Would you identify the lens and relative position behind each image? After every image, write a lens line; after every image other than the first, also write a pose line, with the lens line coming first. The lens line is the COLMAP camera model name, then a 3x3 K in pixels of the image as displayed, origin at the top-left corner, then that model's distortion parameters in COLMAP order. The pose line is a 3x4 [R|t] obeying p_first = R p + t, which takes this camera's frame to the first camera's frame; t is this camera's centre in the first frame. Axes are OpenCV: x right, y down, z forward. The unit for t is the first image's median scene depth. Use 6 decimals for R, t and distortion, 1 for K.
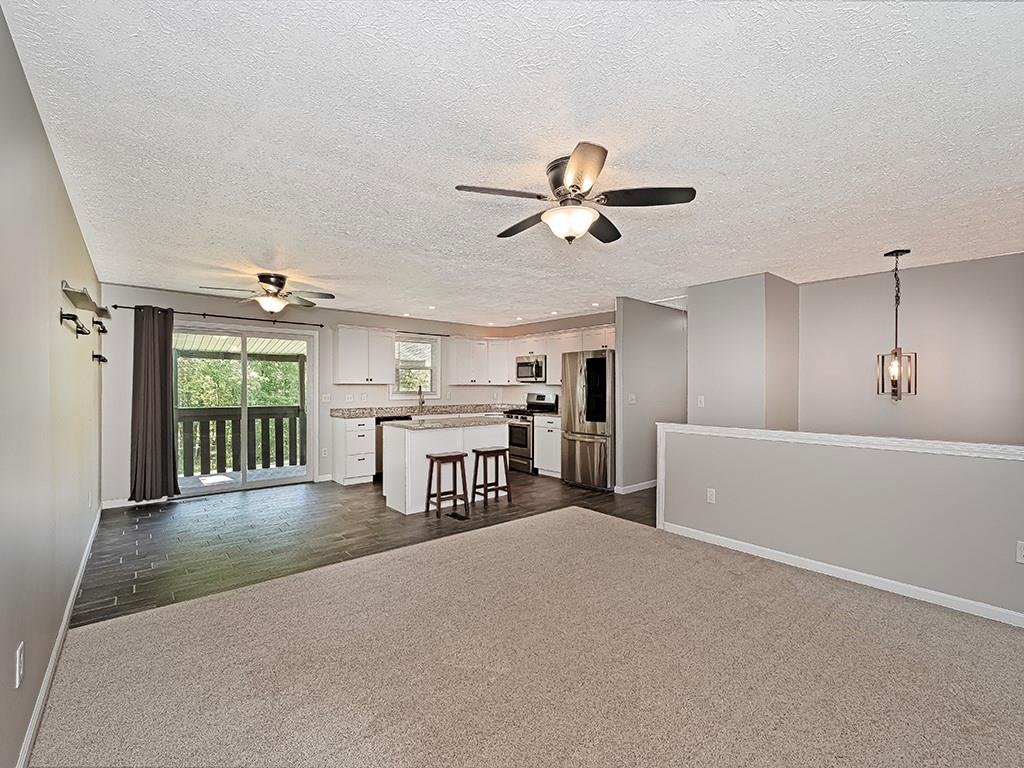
lens RADIAL K [[451.1, 0, 513.8], [0, 451.1, 383.3], [0, 0, 1]] dist [0.007785, 0.000200]
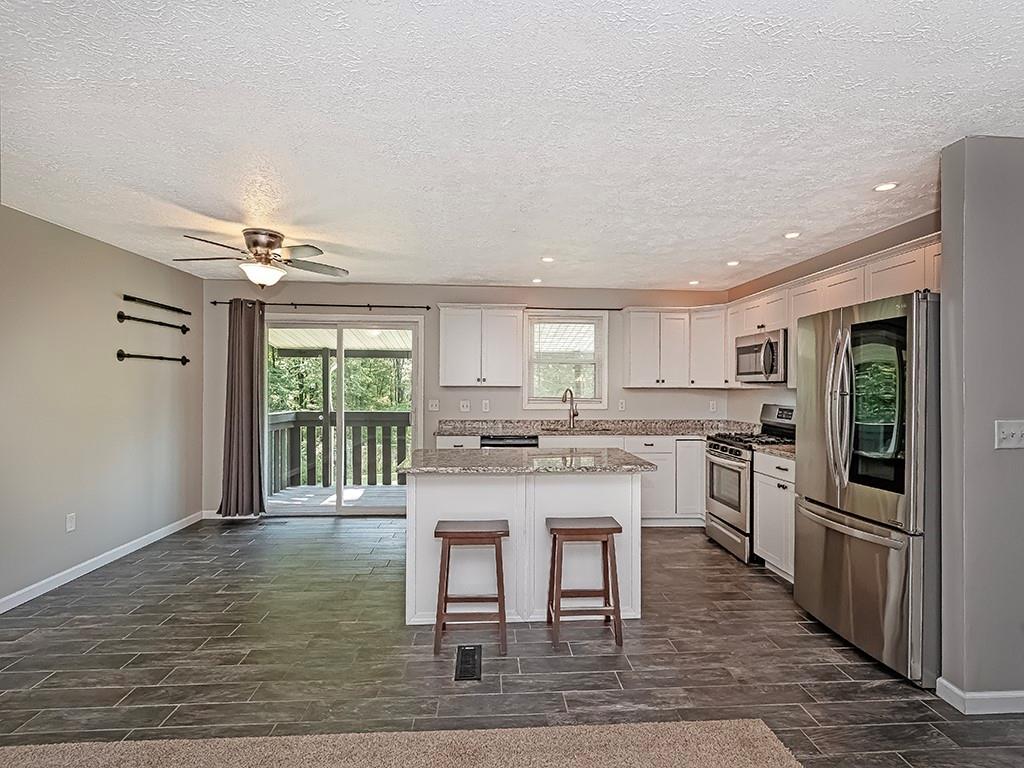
lens RADIAL K [[479.5, 0, 511.4], [0, 479.5, 388.4], [0, 0, 1]] dist [0.000699, -0.000451]
pose [[0.803917, 0.005344, -0.594717, 0.146014], [0.000920, 0.999947, 0.010229, -0.002611], [0.594740, -0.008771, 0.803870, 0.415857]]
